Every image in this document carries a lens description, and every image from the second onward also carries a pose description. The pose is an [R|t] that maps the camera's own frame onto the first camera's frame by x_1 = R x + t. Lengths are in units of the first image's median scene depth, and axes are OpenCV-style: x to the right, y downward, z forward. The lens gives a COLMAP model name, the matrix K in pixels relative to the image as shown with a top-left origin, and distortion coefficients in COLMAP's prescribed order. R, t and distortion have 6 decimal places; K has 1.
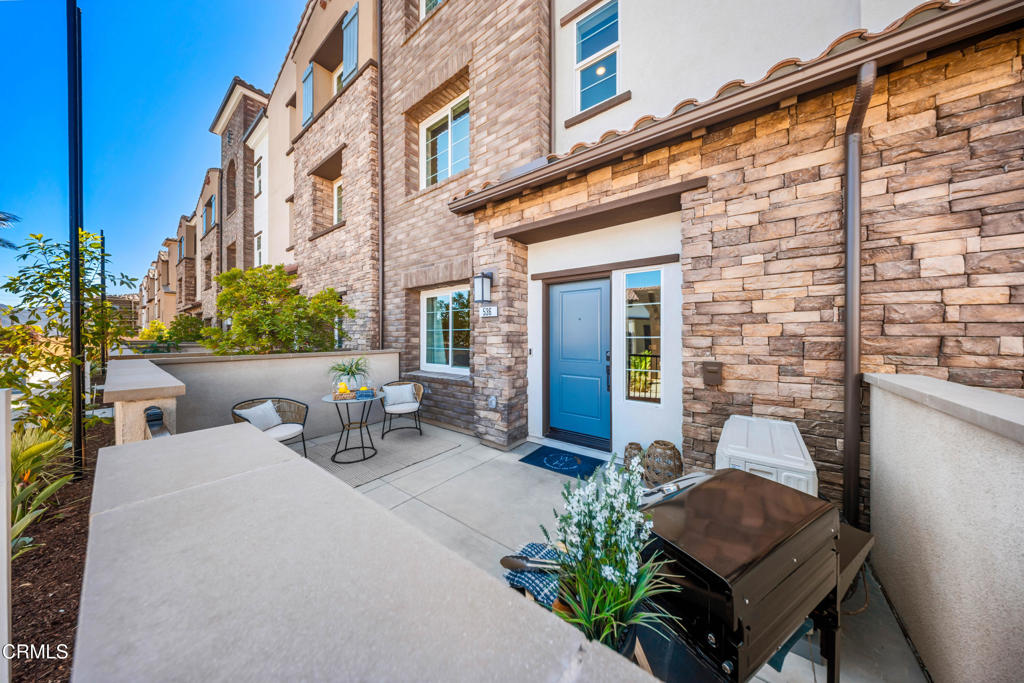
lens RADIAL K [[301.9, 0, 519.7], [0, 301.9, 335.6], [0, 0, 1]] dist [-0.001991, -0.001286]
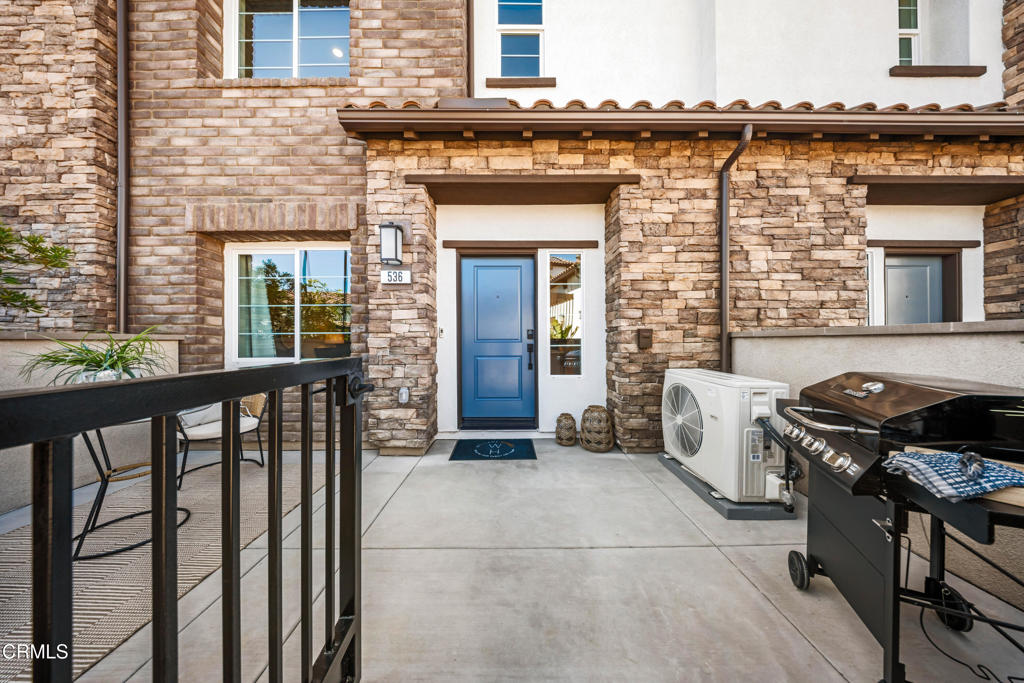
lens RADIAL K [[301.9, 0, 509.9], [0, 301.9, 340.2], [0, 0, 1]] dist [-0.001991, -0.001286]
pose [[0.800756, -0.001296, 0.598989, -0.374614], [0.004419, 0.999983, -0.003745, 0.095632], [-0.598974, 0.005646, 0.800748, 0.254909]]
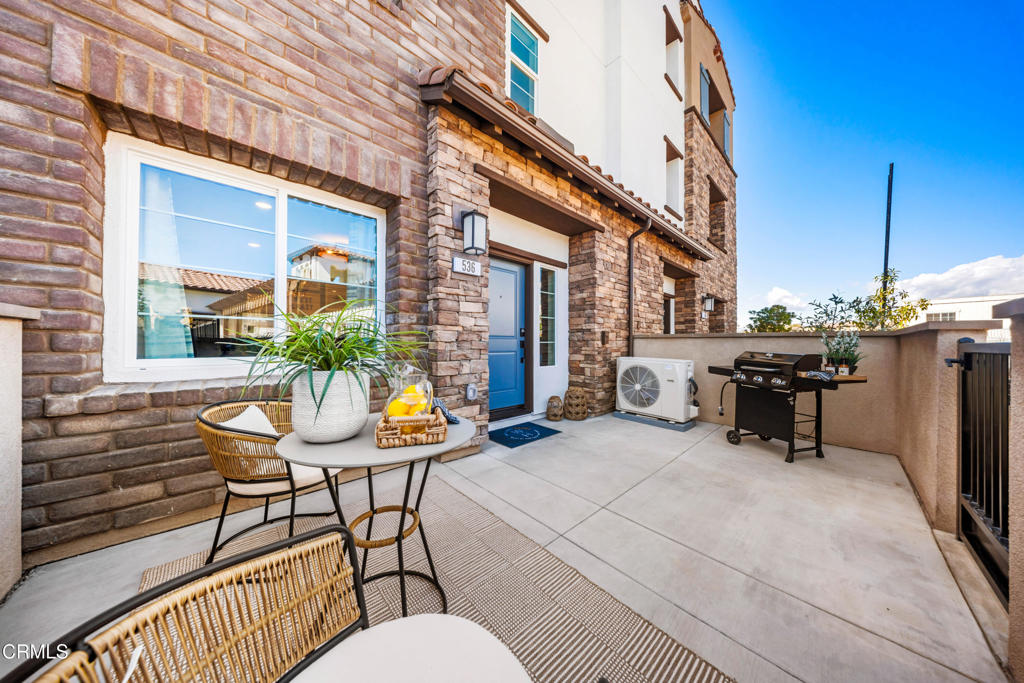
lens RADIAL K [[301.9, 0, 512.5], [0, 301.9, 341.2], [0, 0, 1]] dist [-0.001991, -0.001286]
pose [[0.188657, 0.007834, 0.982012, -0.893011], [-0.004545, 0.999964, -0.007104, 0.115510], [-0.982032, -0.003123, 0.188686, 0.866704]]
